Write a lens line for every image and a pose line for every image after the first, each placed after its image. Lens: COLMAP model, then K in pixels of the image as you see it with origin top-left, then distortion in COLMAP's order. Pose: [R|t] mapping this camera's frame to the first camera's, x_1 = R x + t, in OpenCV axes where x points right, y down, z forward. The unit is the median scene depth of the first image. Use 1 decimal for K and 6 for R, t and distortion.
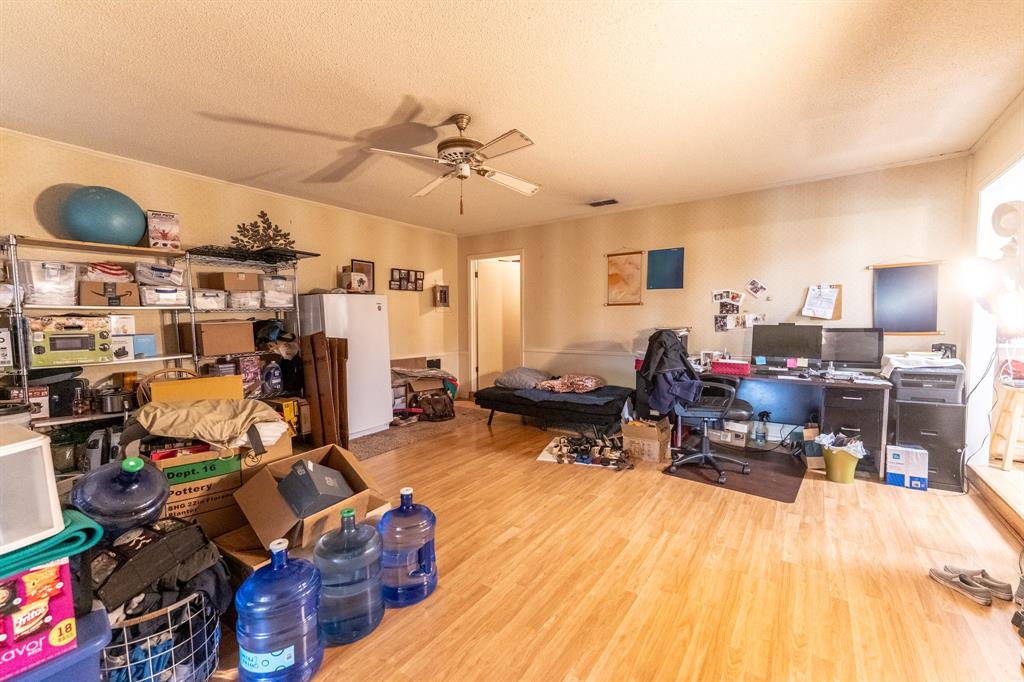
lens RADIAL K [[419.8, 0, 509.7], [0, 419.8, 344.7], [0, 0, 1]] dist [0.001657, 0.000486]
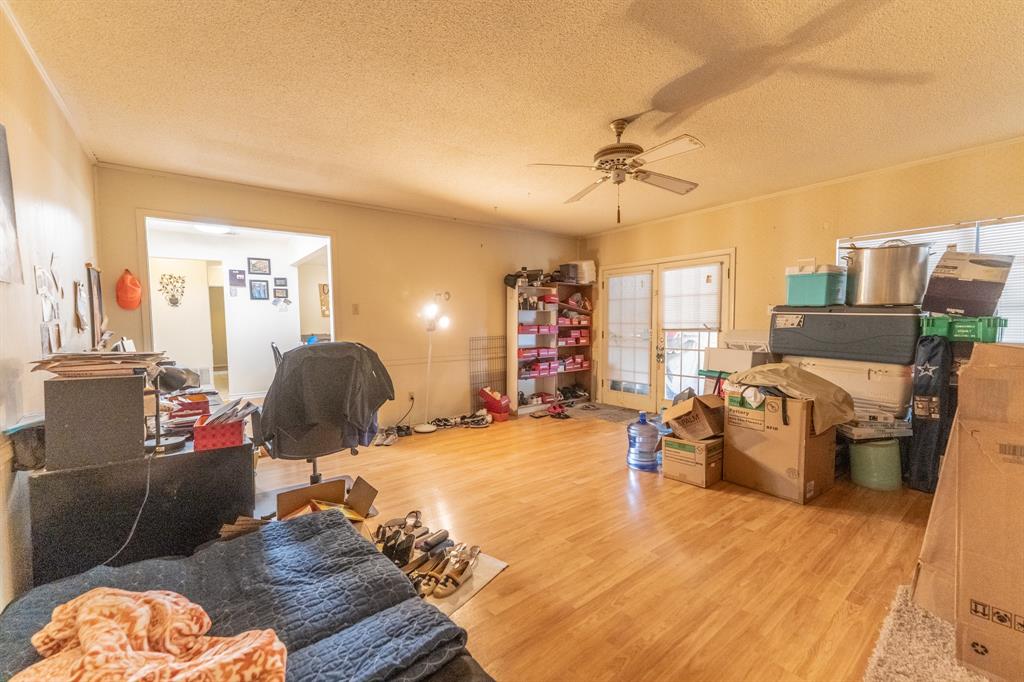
lens RADIAL K [[419.8, 0, 509.7], [0, 419.8, 344.7], [0, 0, 1]] dist [0.001657, 0.000486]
pose [[-0.959685, 0.001694, 0.281072, -0.146352], [0.036472, 0.992278, 0.118548, -0.141363], [-0.278701, 0.124020, -0.952337, 2.107747]]
